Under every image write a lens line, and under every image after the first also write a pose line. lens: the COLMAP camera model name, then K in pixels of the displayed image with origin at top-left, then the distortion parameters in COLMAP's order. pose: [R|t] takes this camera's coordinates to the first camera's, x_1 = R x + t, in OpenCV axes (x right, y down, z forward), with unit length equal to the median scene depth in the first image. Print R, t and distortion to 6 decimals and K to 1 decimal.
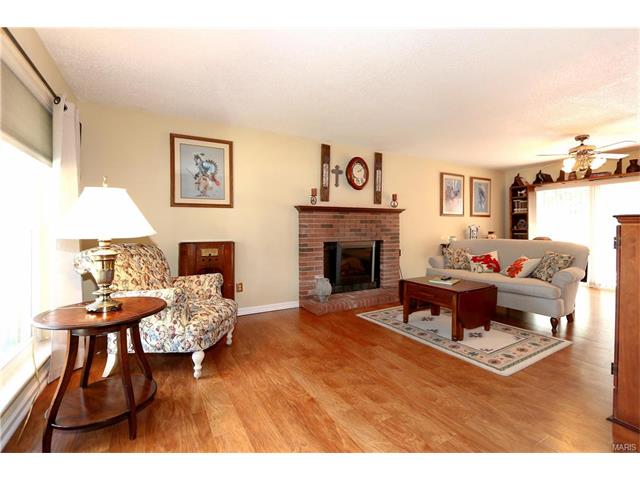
lens RADIAL K [[287.6, 0, 322.0], [0, 287.6, 226.1], [0, 0, 1]] dist [0.001156, -0.000032]
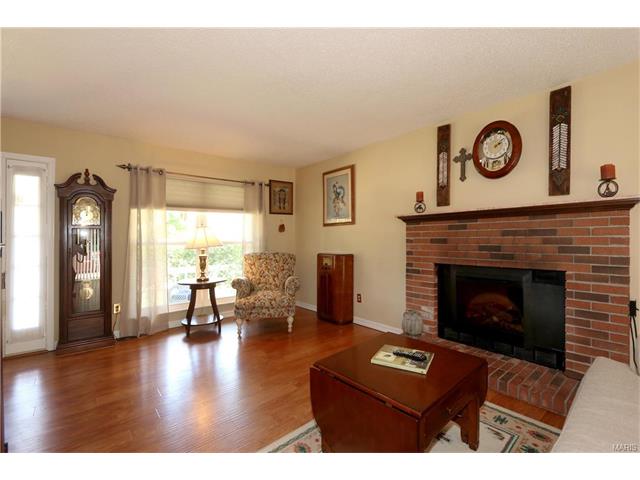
lens RADIAL K [[289.8, 0, 330.8], [0, 289.8, 238.1], [0, 0, 1]] dist [0.000106, -0.000493]
pose [[0.222185, -0.004991, -0.974992, 0.636839], [0.005945, 0.999975, -0.003764, -0.006128], [0.974986, -0.004960, 0.222209, 0.565257]]
